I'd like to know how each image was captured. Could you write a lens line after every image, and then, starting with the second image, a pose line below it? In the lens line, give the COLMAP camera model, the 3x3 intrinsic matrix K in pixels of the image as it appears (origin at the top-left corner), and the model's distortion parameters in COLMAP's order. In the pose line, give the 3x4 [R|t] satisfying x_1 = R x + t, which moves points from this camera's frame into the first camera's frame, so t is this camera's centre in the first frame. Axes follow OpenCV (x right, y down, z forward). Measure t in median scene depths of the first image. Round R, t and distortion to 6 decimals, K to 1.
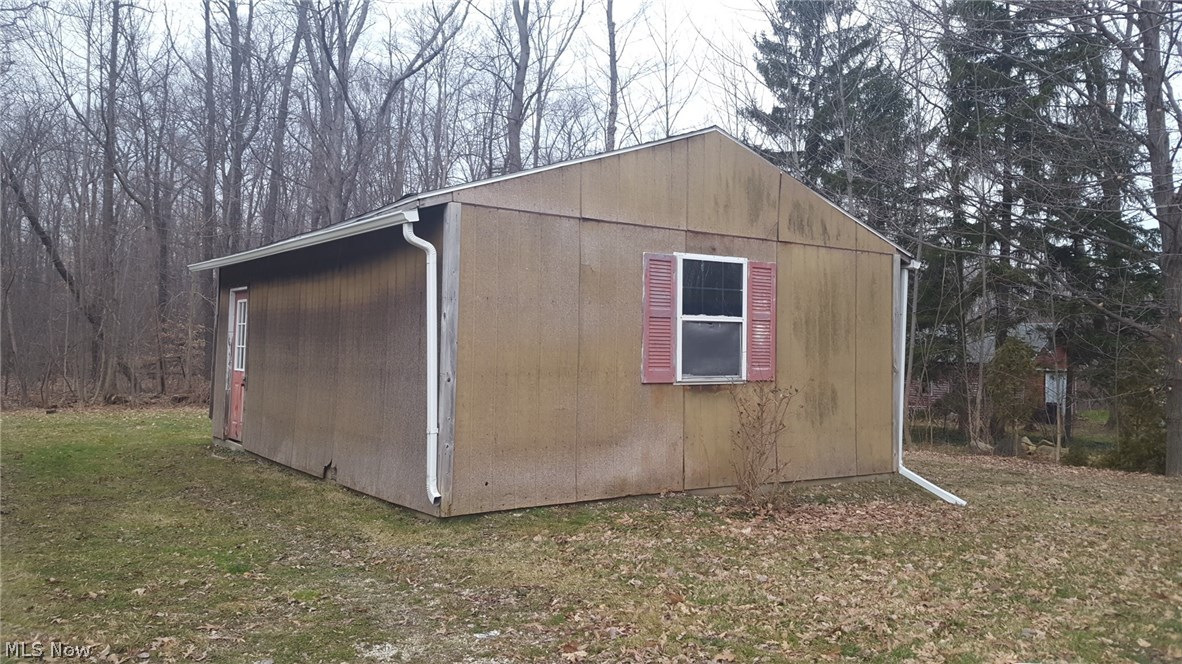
lens RADIAL K [[899.1, 0, 604.6], [0, 899.1, 319.7], [0, 0, 1]] dist [0.163519, -0.325768]
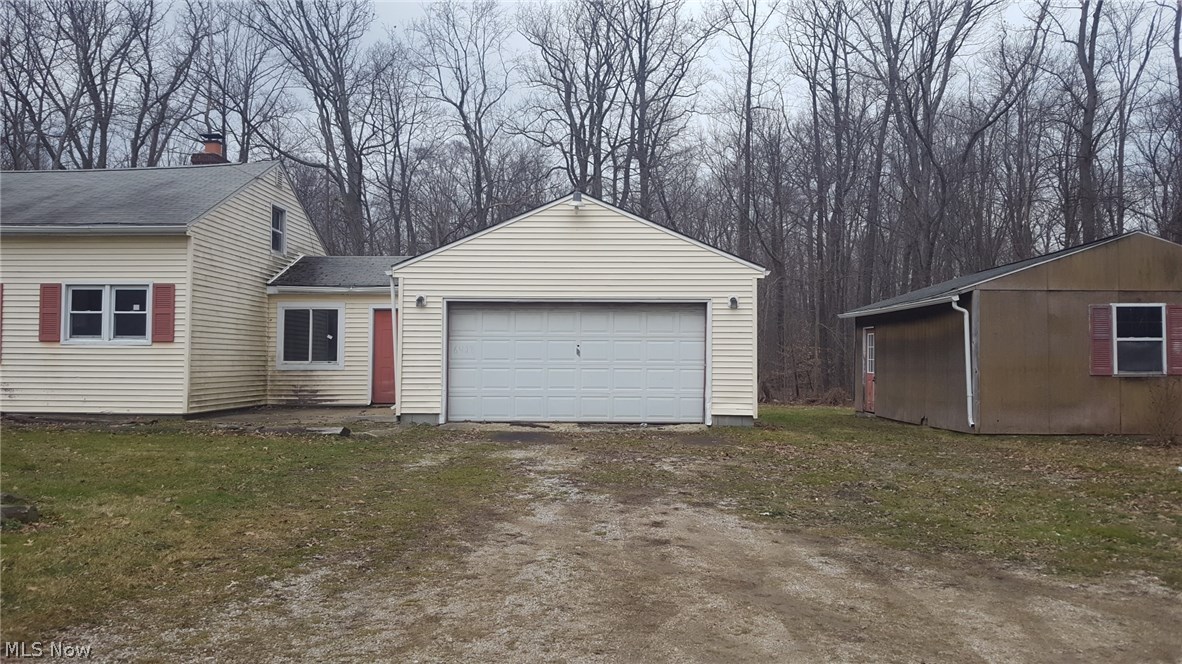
lens RADIAL K [[899.1, 0, 604.6], [0, 899.1, 319.7], [0, 0, 1]] dist [0.163519, -0.325768]
pose [[0.808043, -0.038507, -0.587863, 0.333588], [0.026670, 0.999230, -0.028794, -0.016152], [0.588519, 0.007588, 0.808448, -1.080087]]
